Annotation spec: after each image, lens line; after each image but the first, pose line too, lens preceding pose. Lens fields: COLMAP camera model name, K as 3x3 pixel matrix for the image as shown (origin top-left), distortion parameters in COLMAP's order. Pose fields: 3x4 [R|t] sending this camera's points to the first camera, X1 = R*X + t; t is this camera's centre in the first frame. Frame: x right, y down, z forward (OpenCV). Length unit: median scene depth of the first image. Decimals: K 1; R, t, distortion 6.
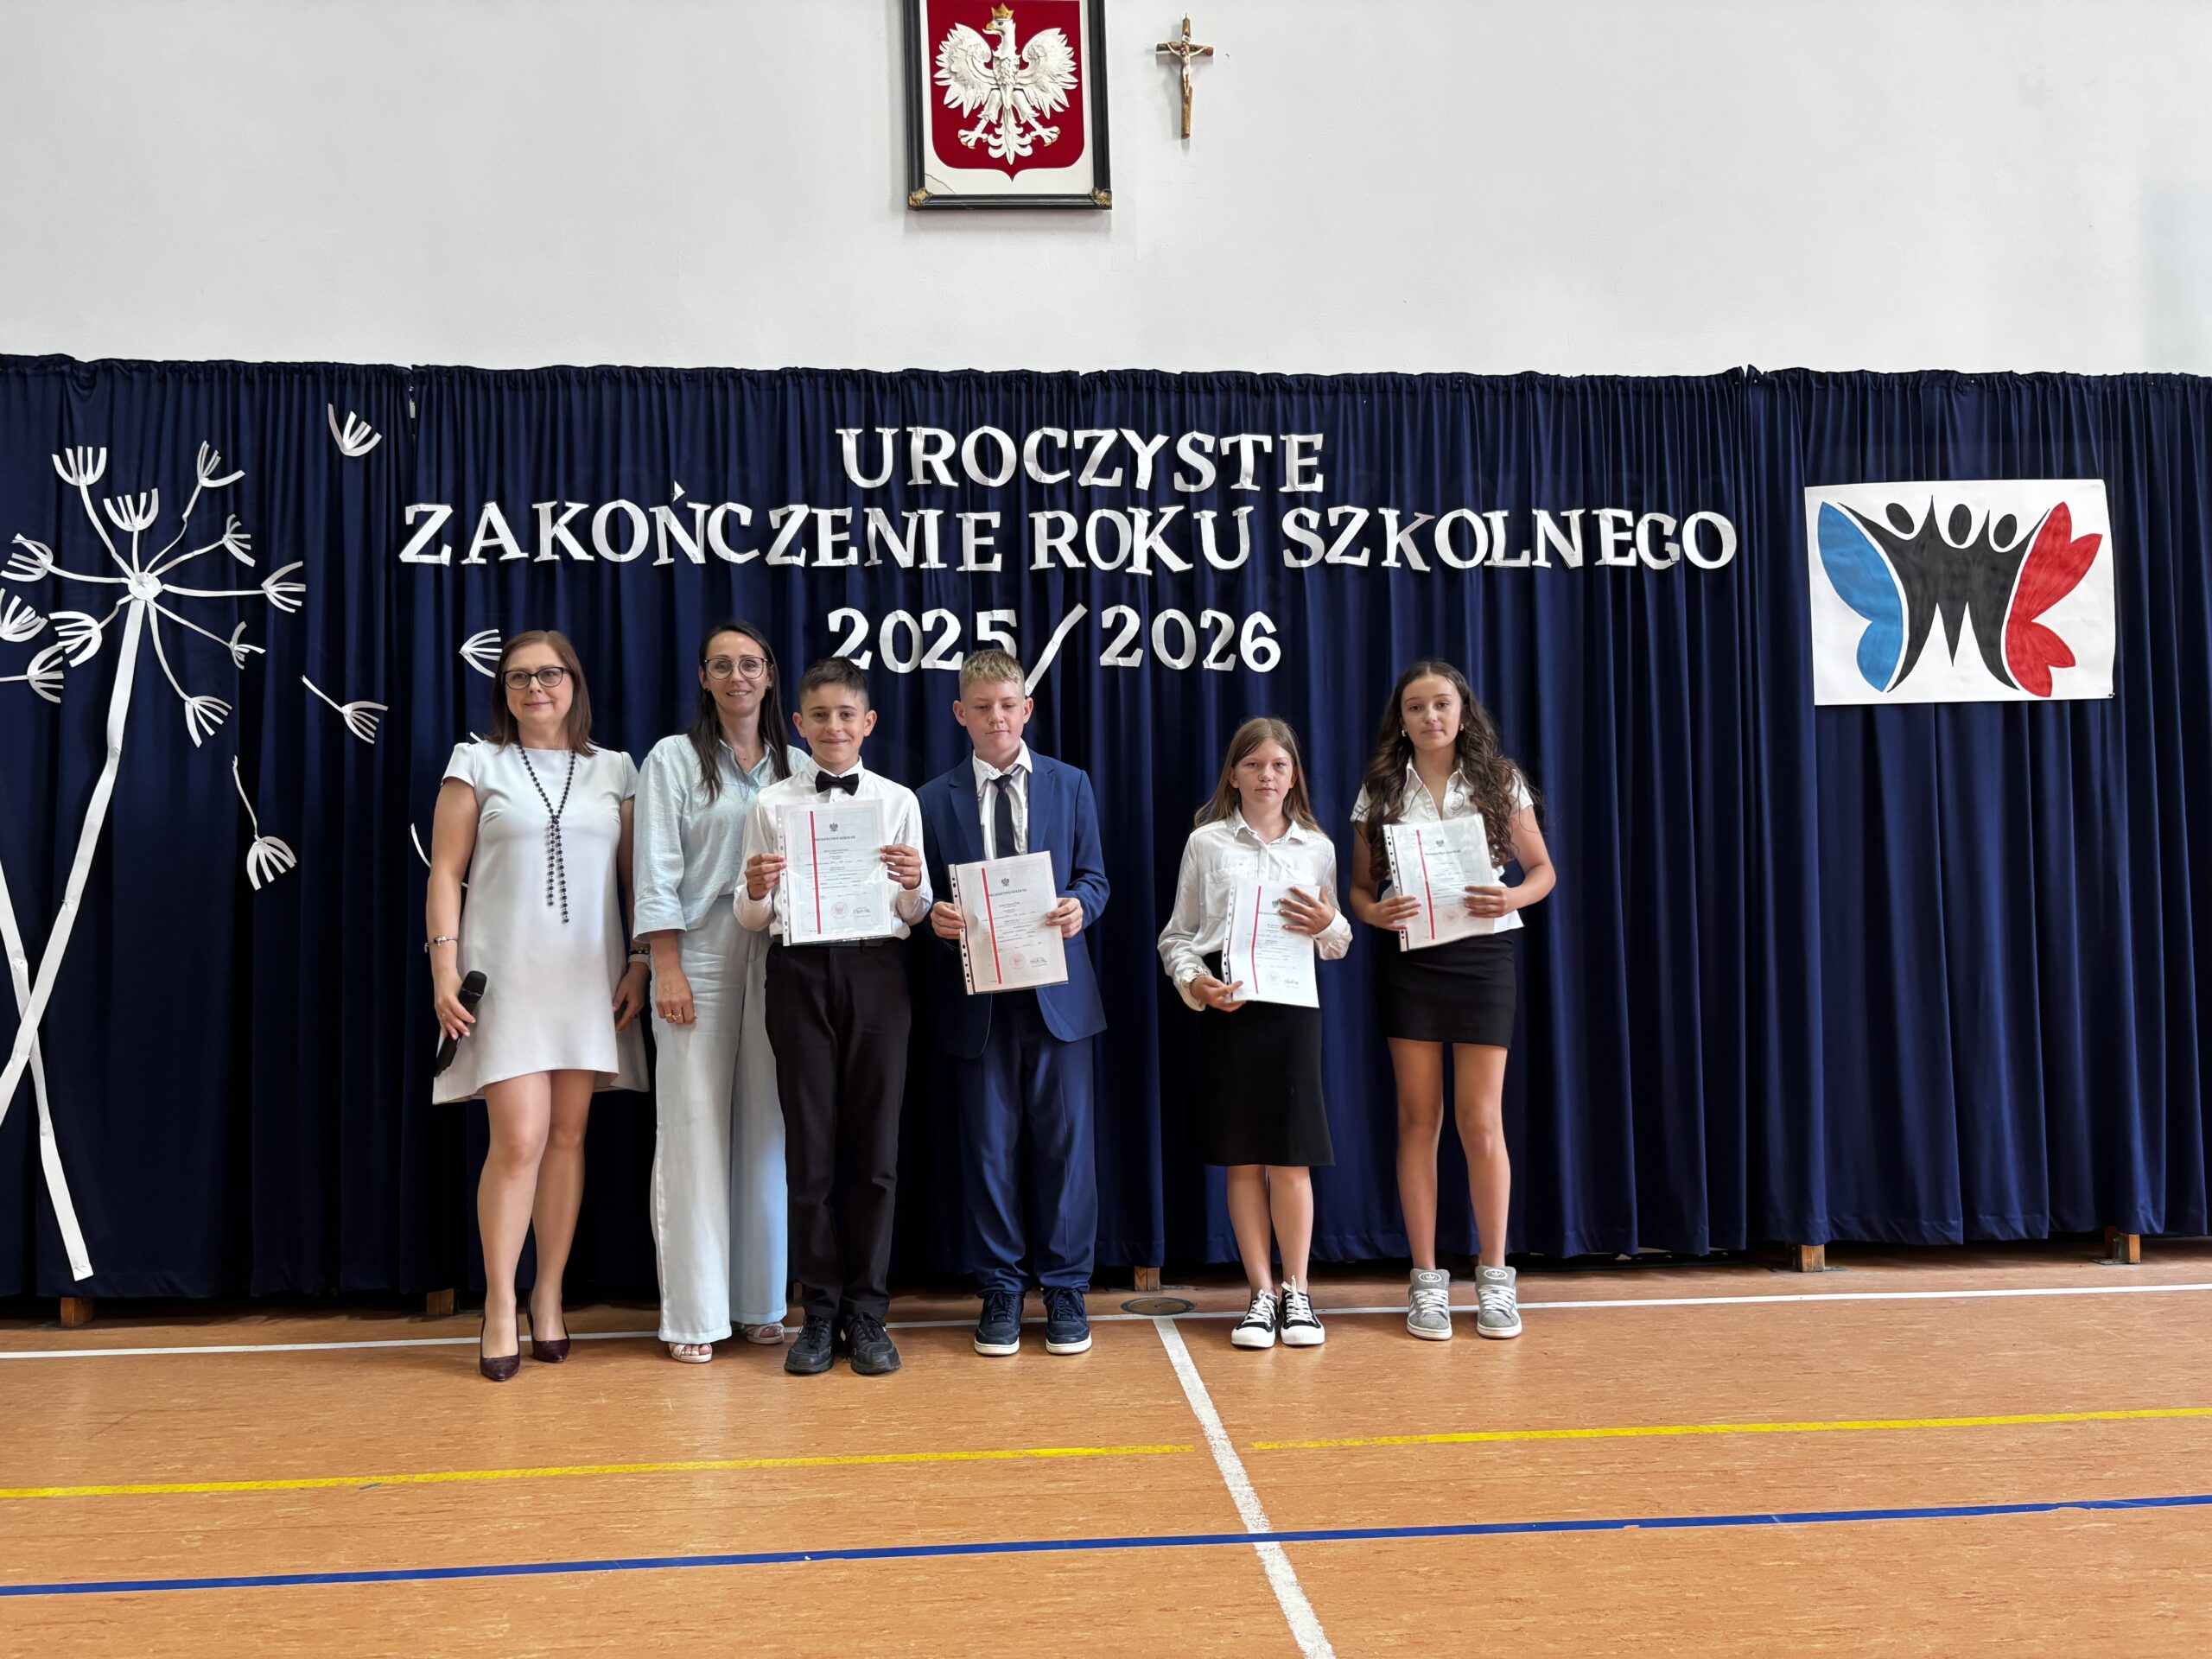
lens RADIAL K [[1677.5, 0, 1098.3], [0, 1677.5, 828.7], [0, 0, 1]] dist [0.052163, -0.060224]
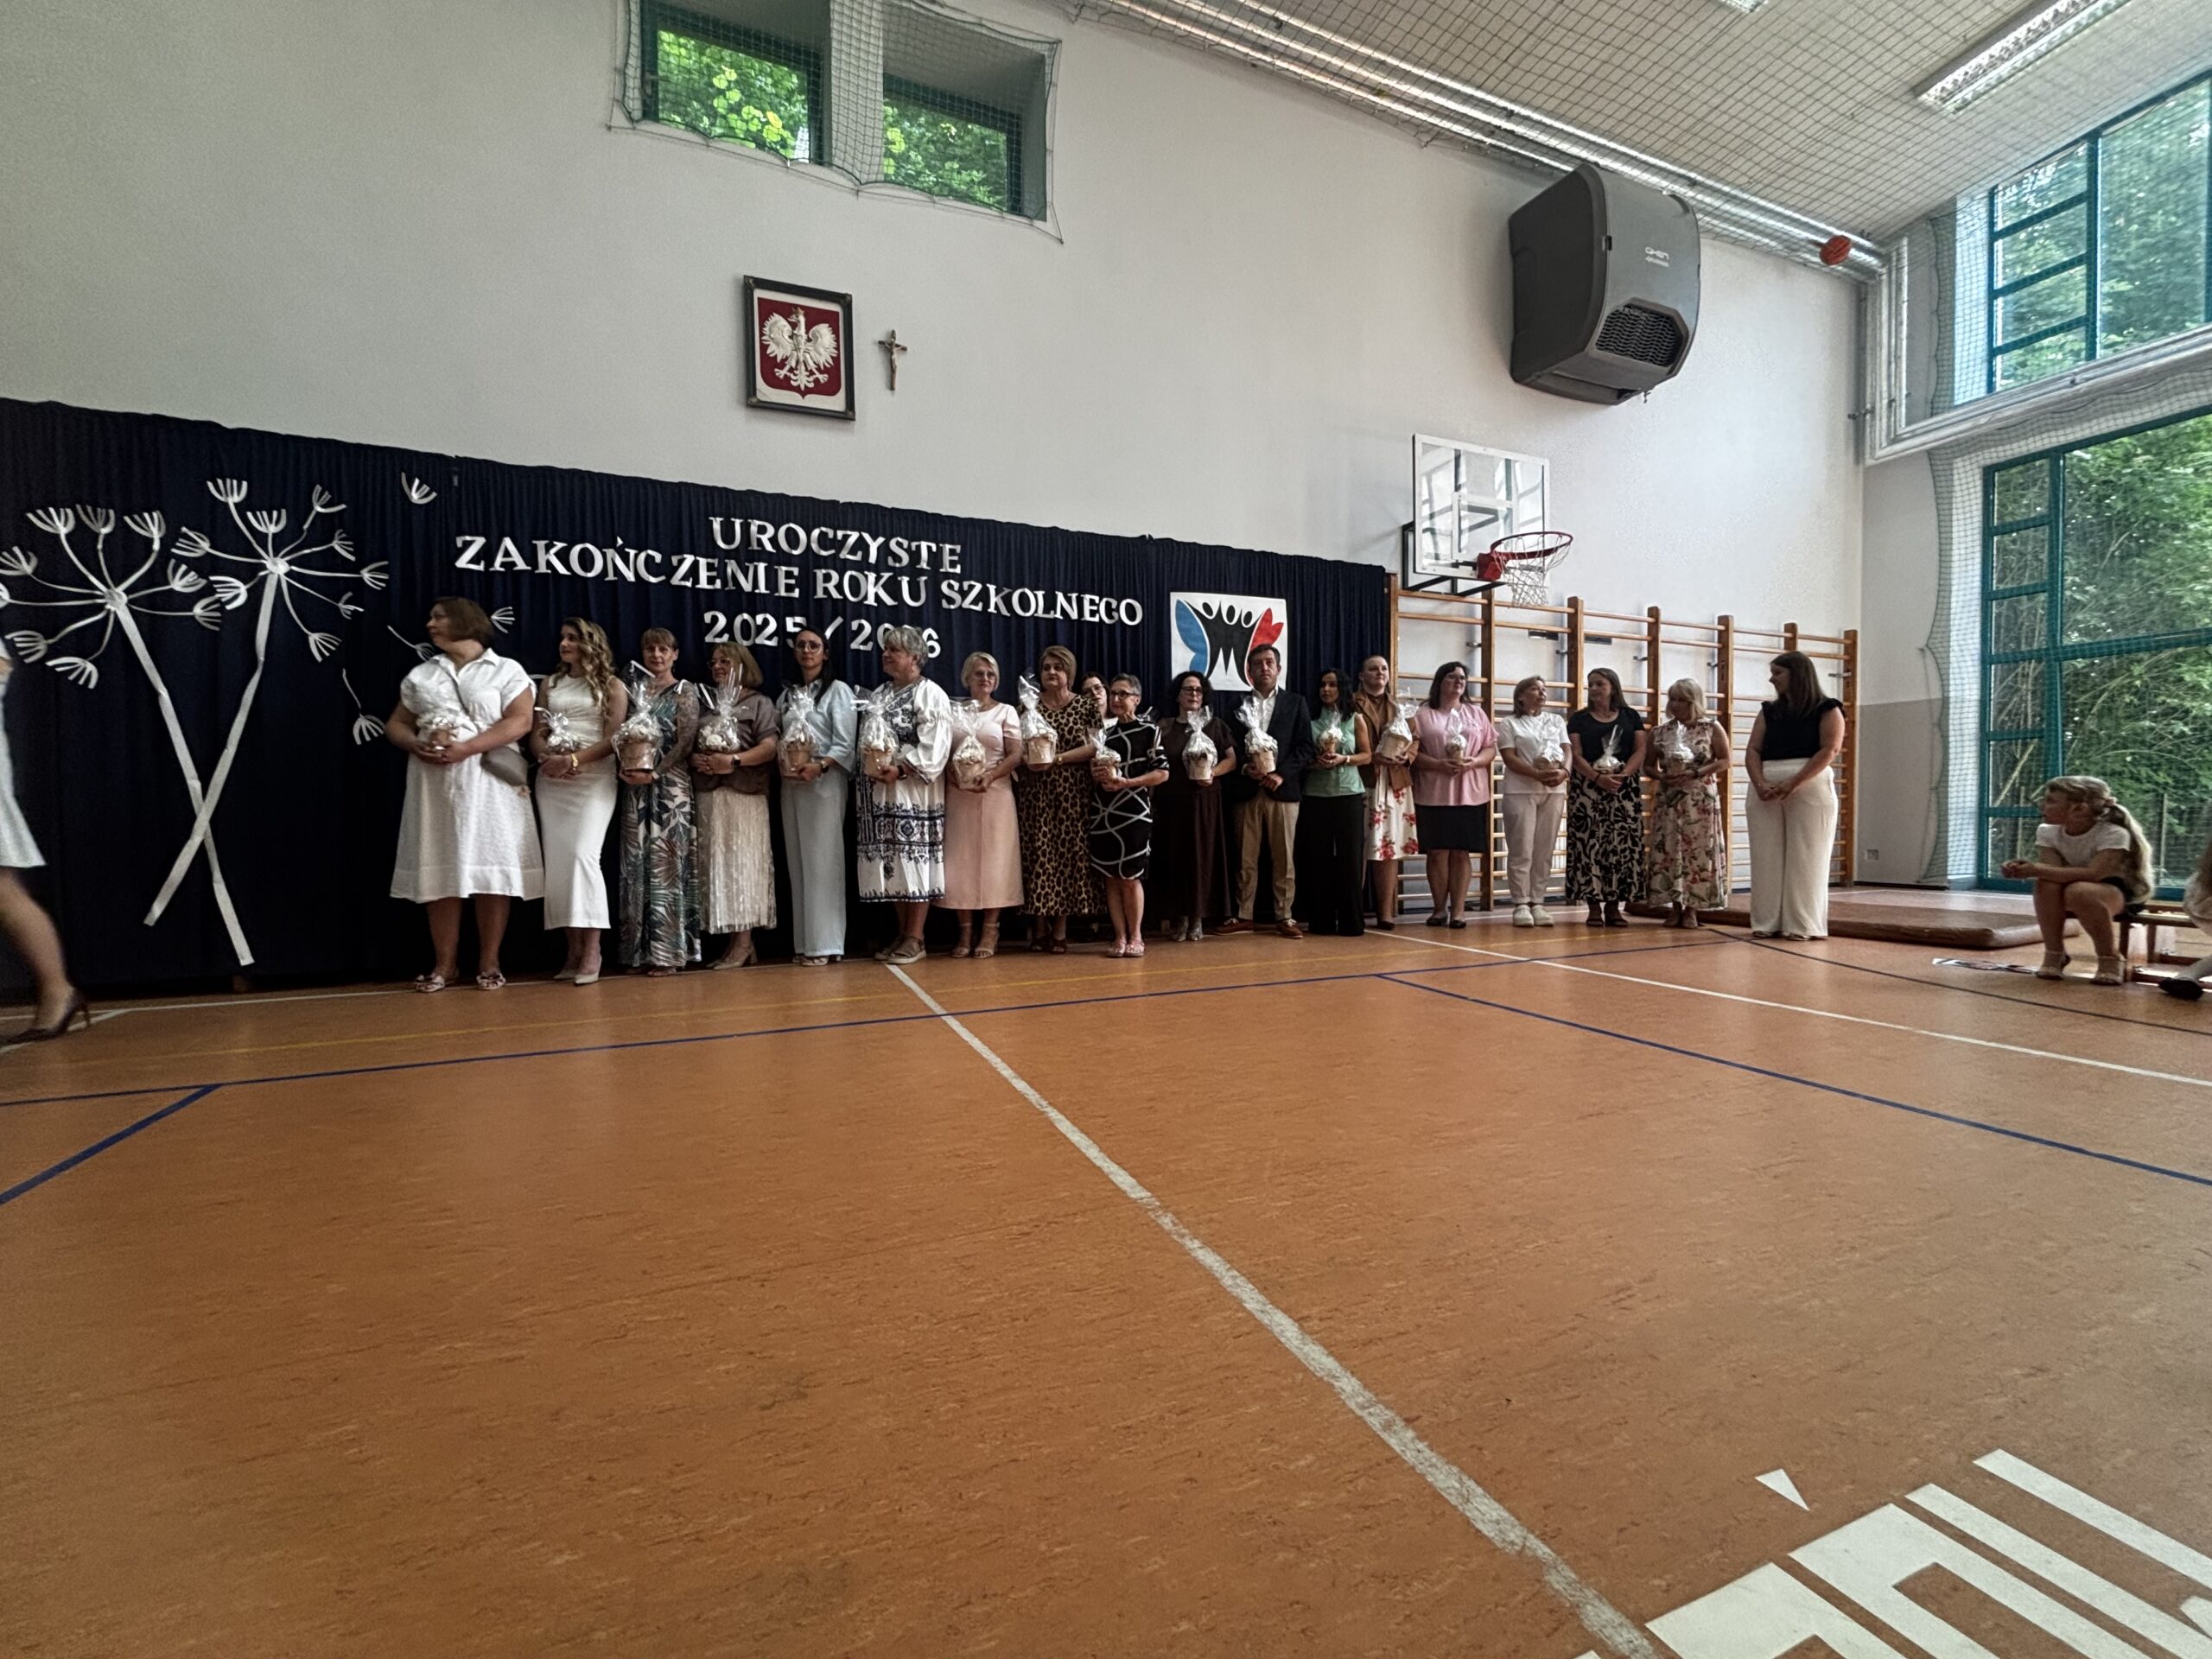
lens RADIAL K [[895.7, 0, 1103.6], [0, 895.7, 830.9], [0, 0, 1]] dist [0.008377, -0.006022]
pose [[0.948218, 0.000874, 0.317618, -0.052989], [-0.020819, 0.998017, 0.059408, 0.051813], [-0.316936, -0.062944, 0.946356, -0.139628]]
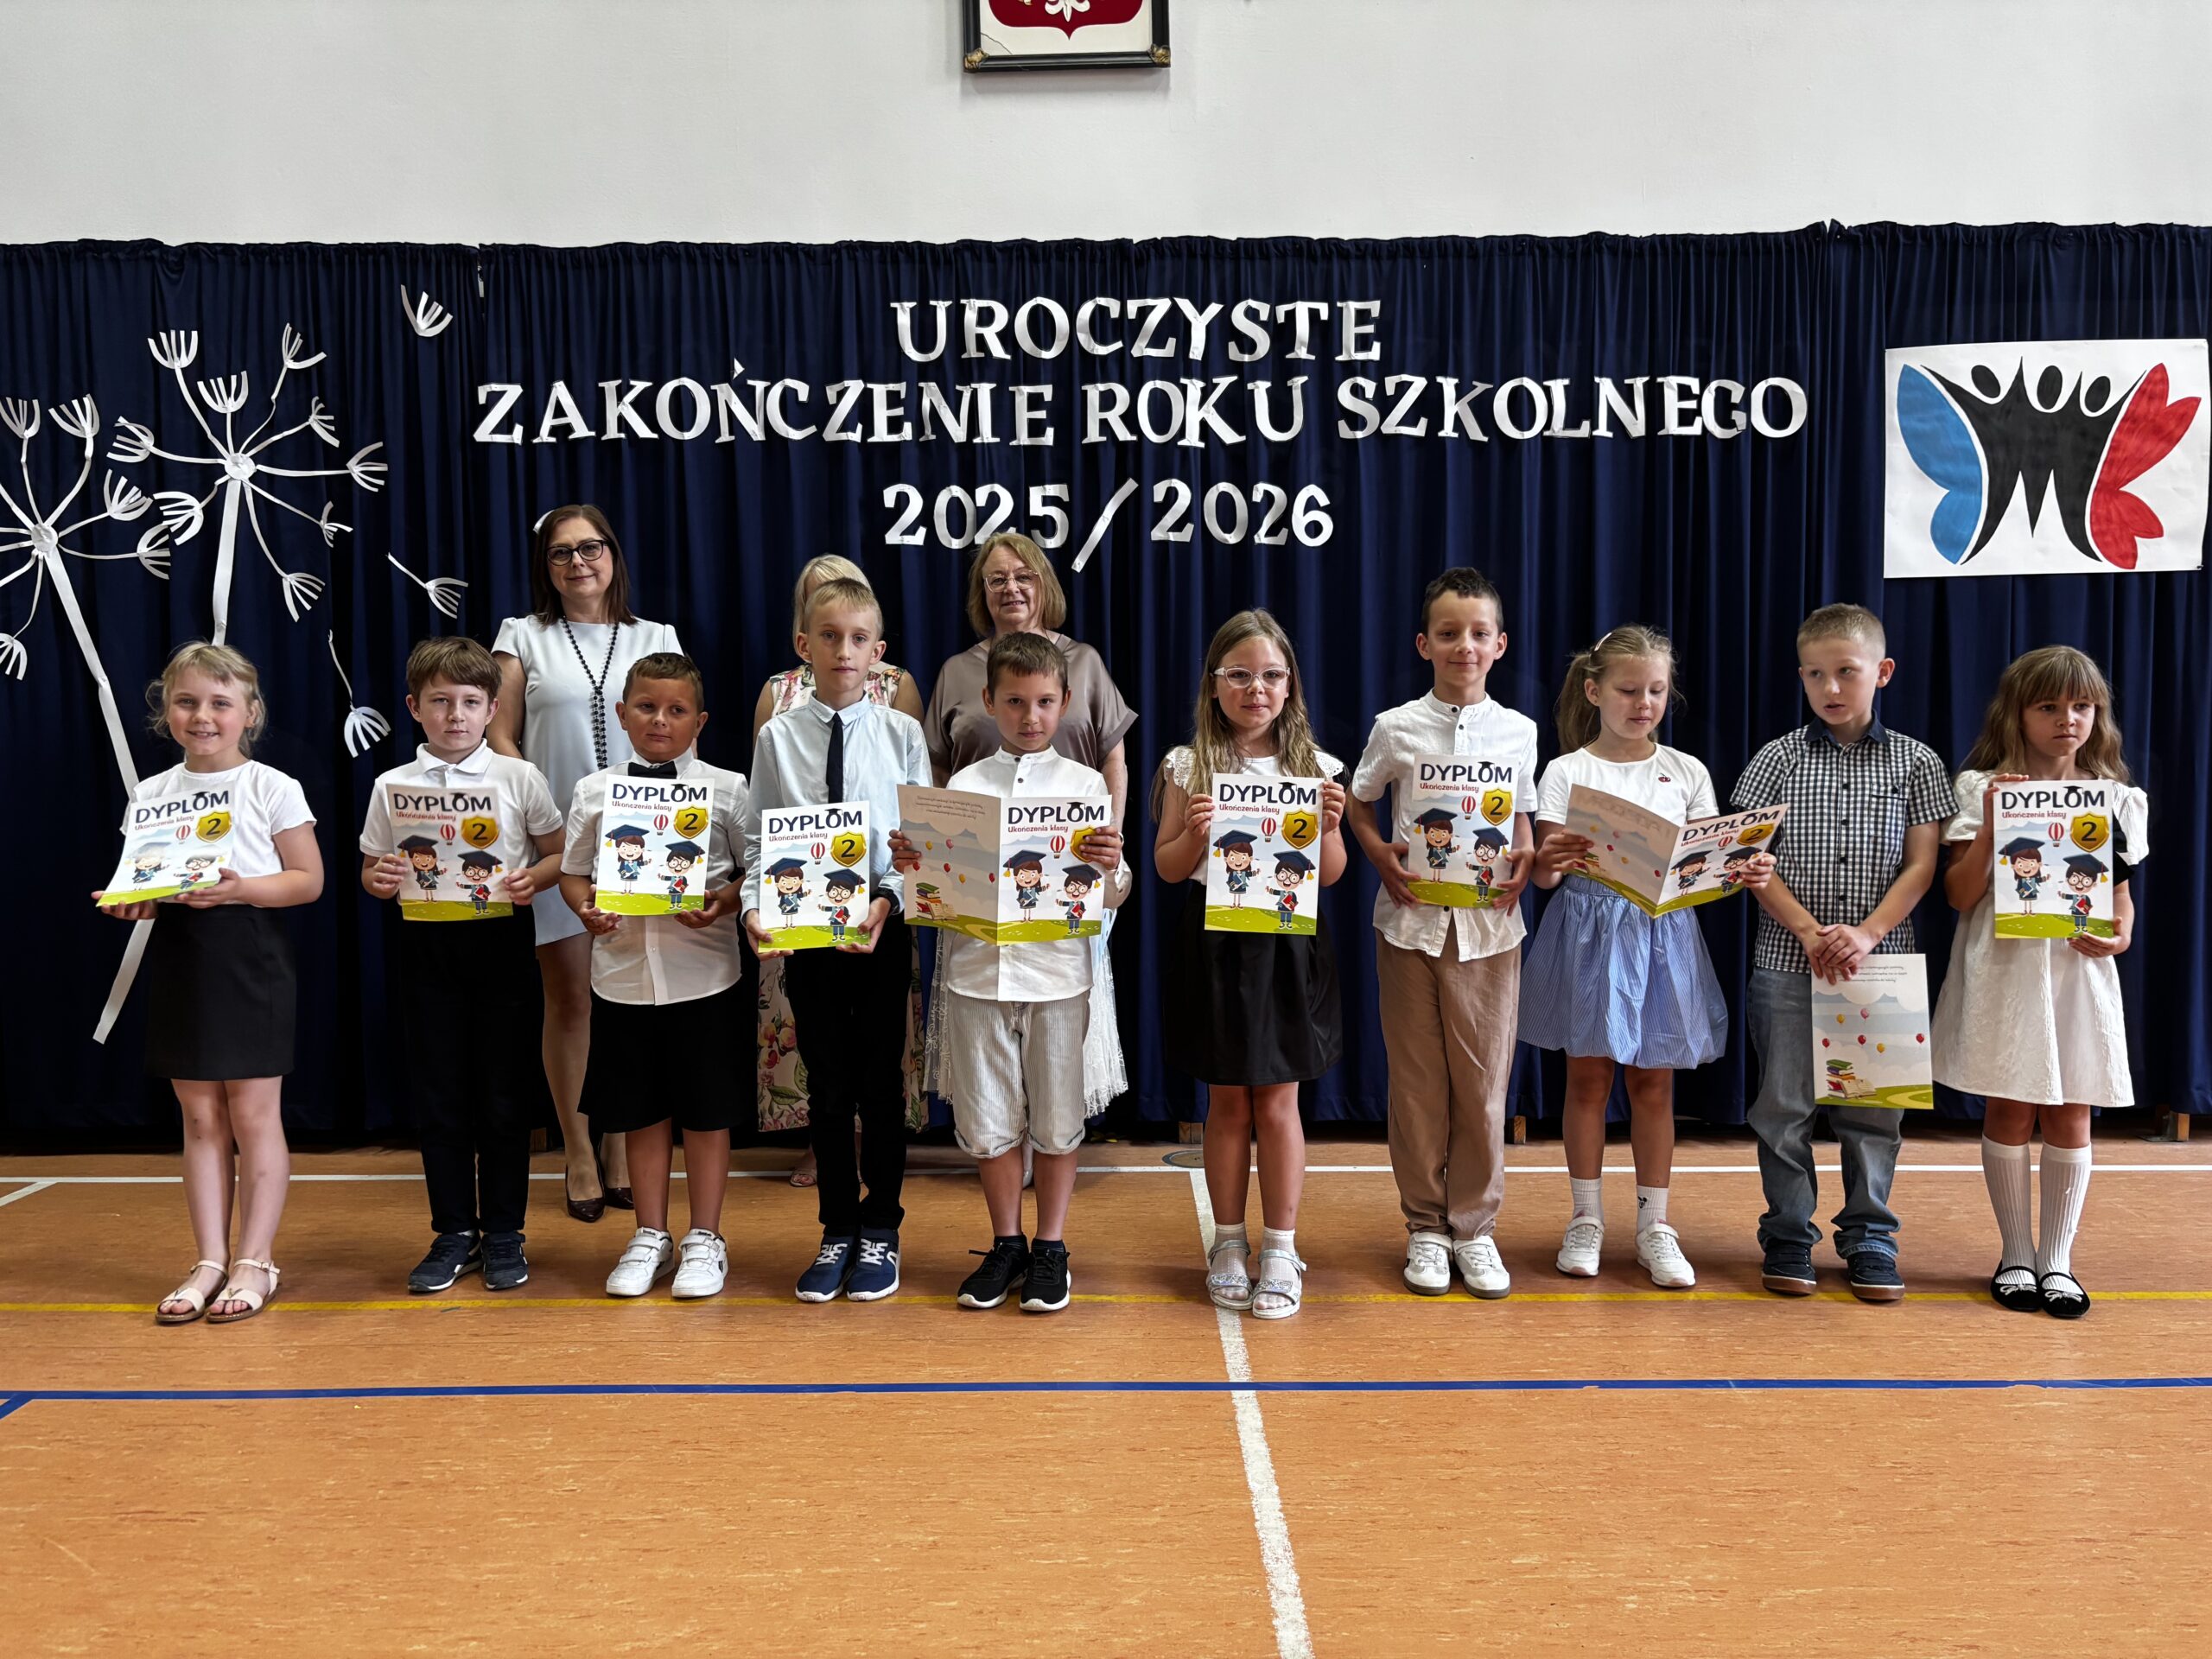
lens RADIAL K [[1676.5, 0, 1115.6], [0, 1676.5, 844.2], [0, 0, 1]] dist [0.038197, -0.043339]
pose [[0.997158, 0.011613, -0.074440, 0.056548], [-0.003605, 0.994272, 0.106817, -0.023292], [0.075254, -0.106245, 0.991488, -0.020121]]
